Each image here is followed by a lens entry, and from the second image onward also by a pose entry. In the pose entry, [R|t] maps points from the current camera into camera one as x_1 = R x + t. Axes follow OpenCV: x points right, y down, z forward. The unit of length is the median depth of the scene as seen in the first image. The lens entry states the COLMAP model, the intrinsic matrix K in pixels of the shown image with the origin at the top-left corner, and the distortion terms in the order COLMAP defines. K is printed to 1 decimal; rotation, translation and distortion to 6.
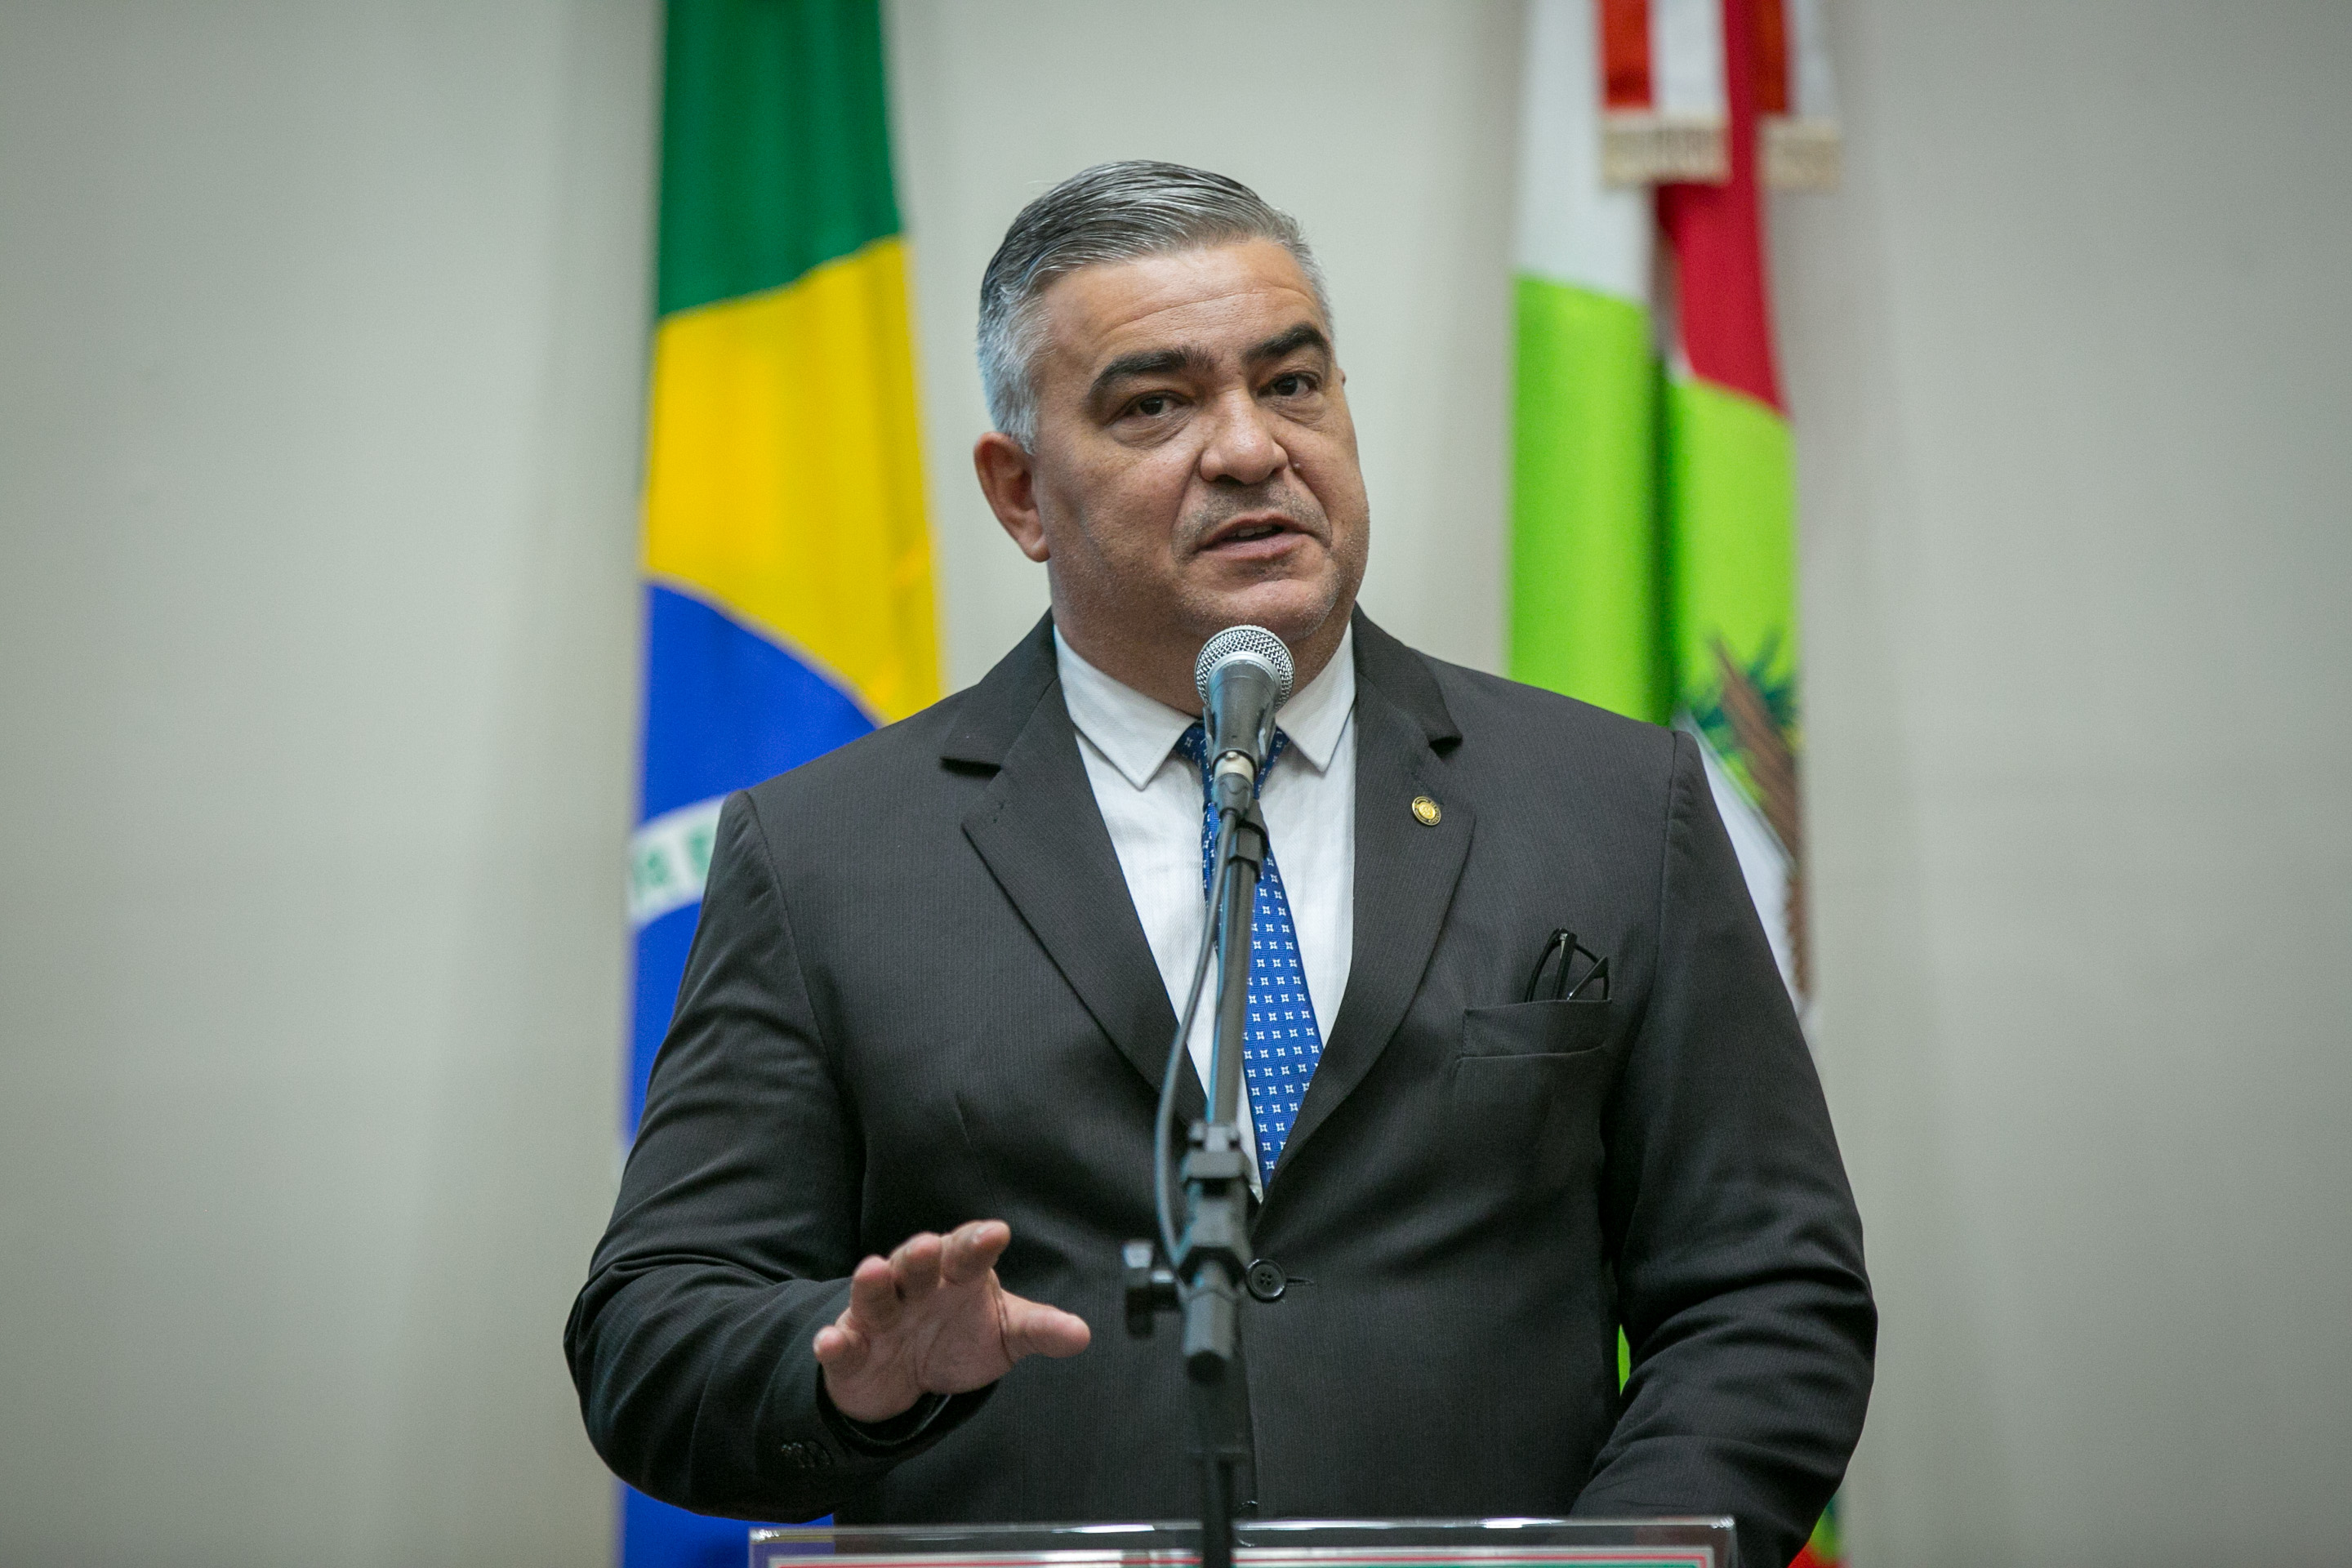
lens RADIAL K [[13642.8, 0, 1176.0], [0, 13642.8, 784.0], [0, 0, 1]] dist [4.992636, 5.063749]
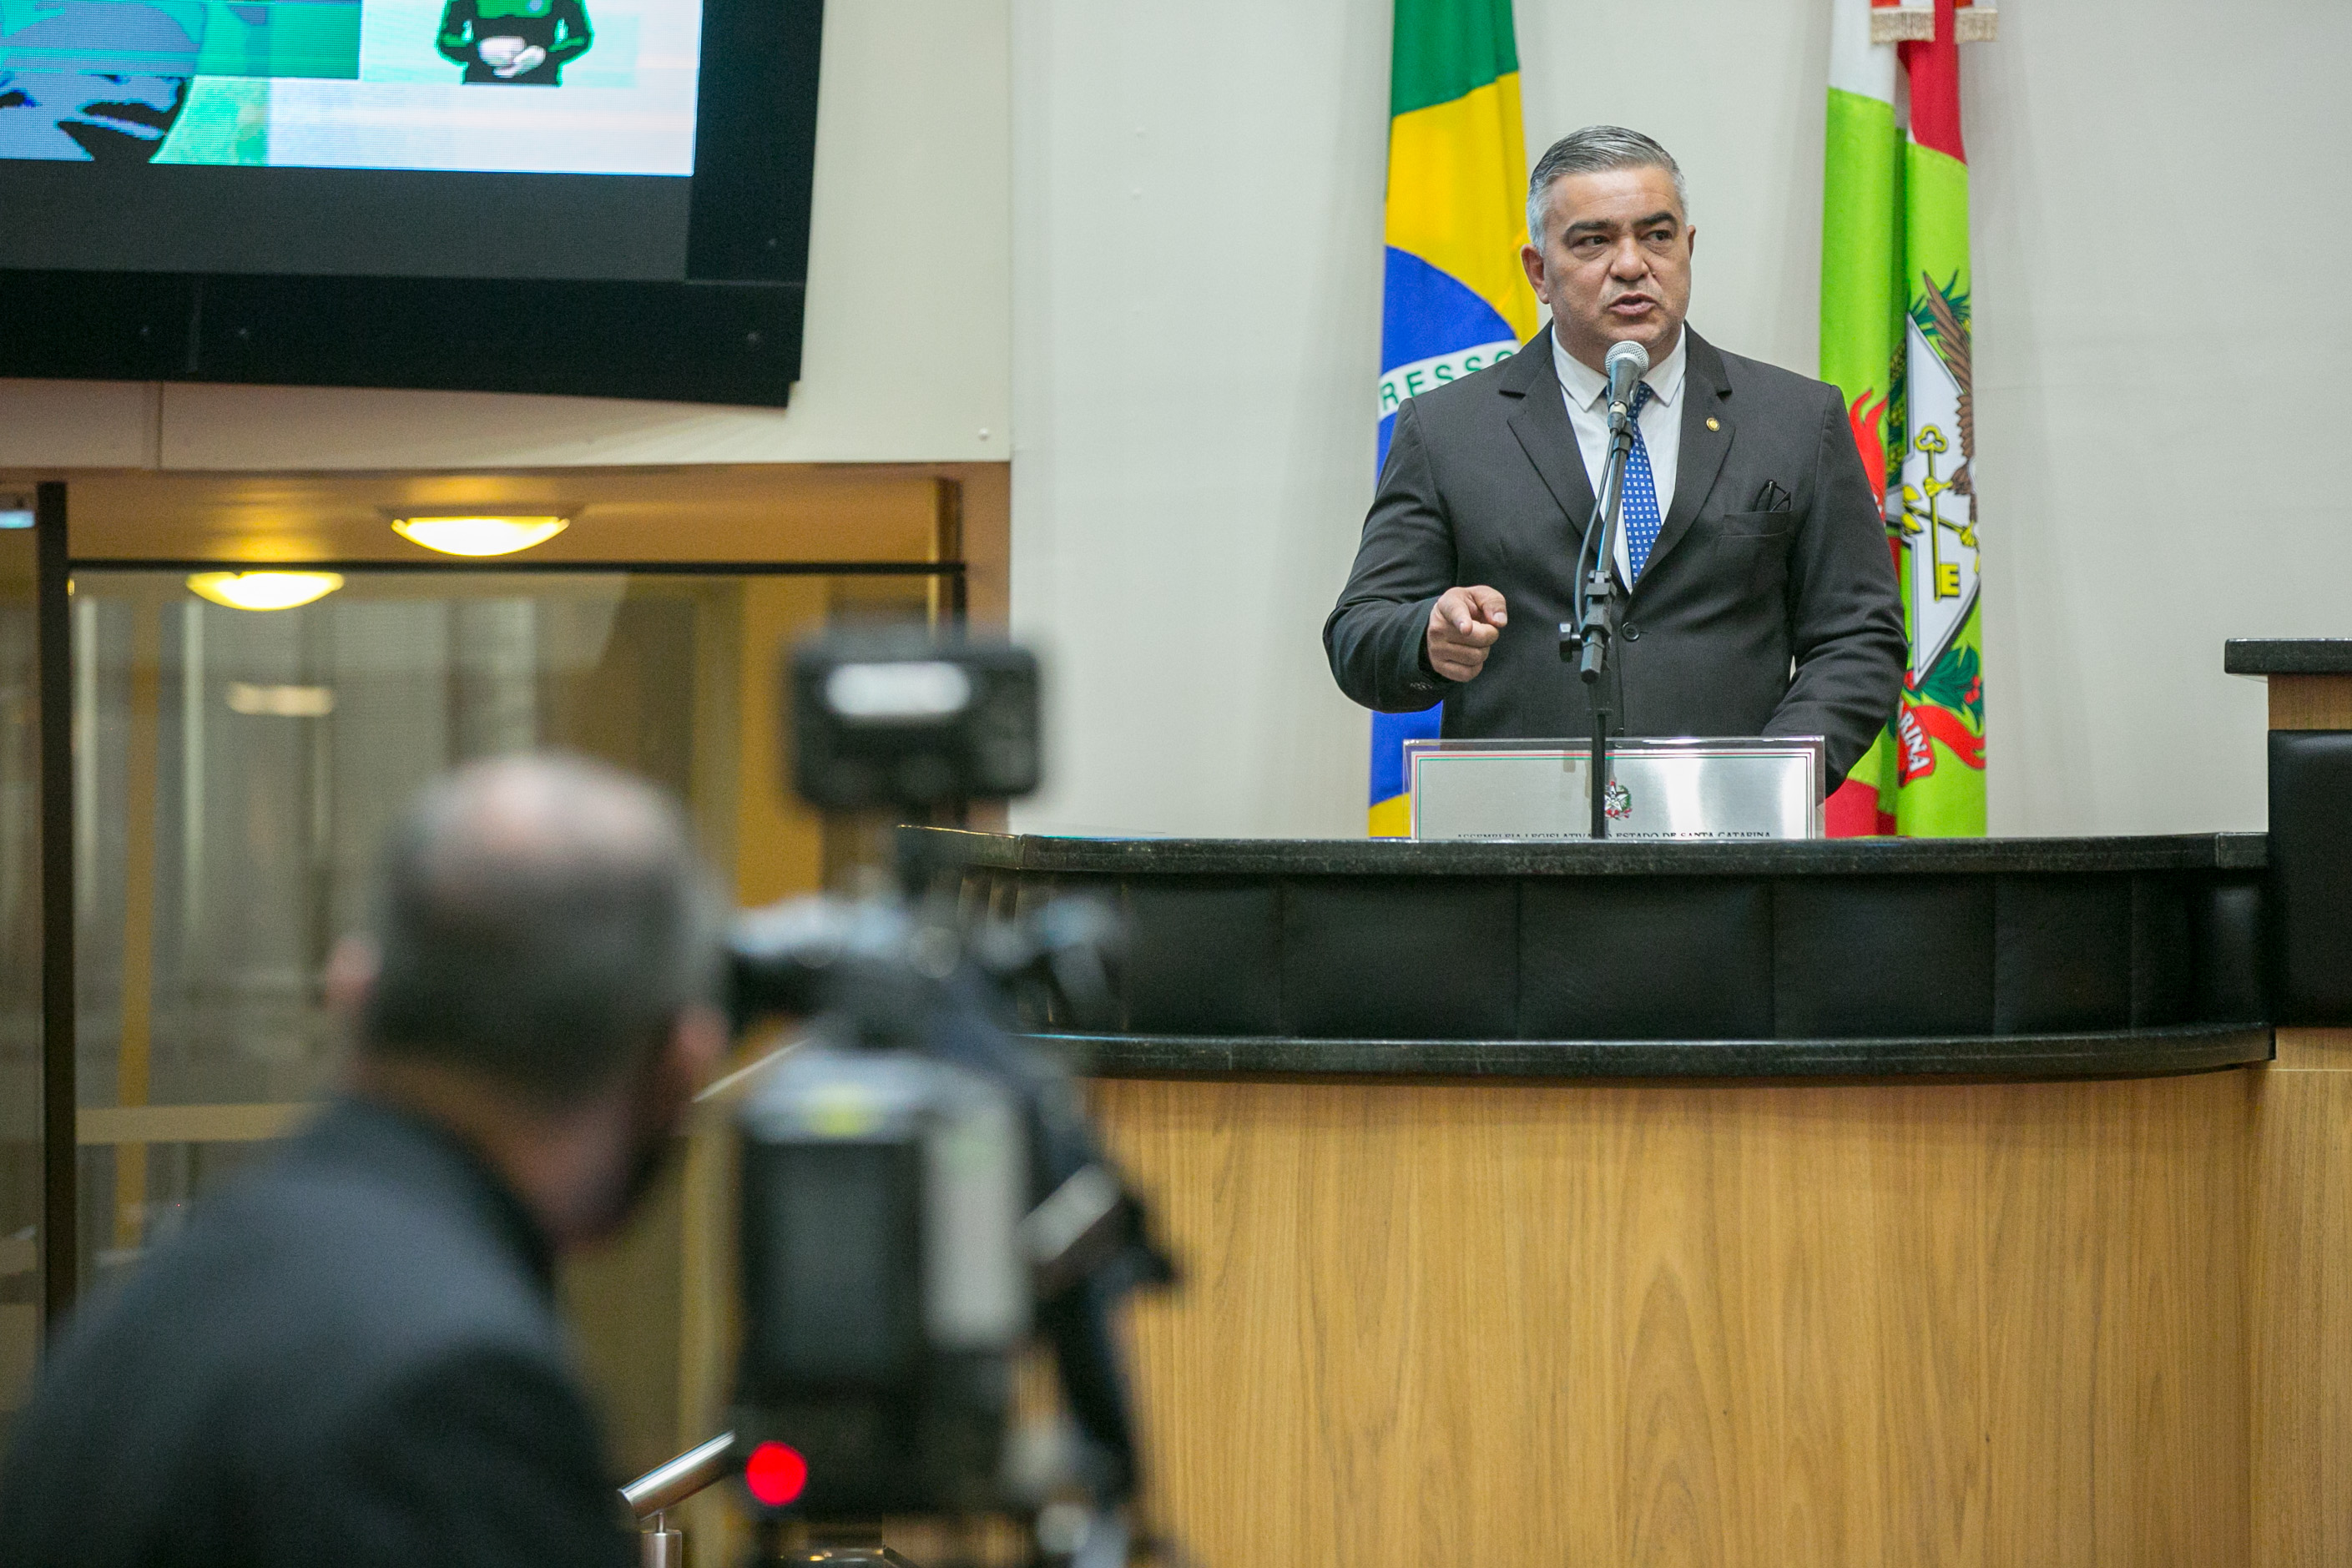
lens RADIAL K [[10852.9, 0, 1176.0], [0, 10852.9, 784.0], [0, 0, 1]] dist [-1.575877, -2.631295]
pose [[0.997845, 0.024084, -0.061034, 0.040511], [-0.019995, 0.997570, 0.066733, -0.055591], [0.062493, -0.065369, 0.995902, -0.771787]]
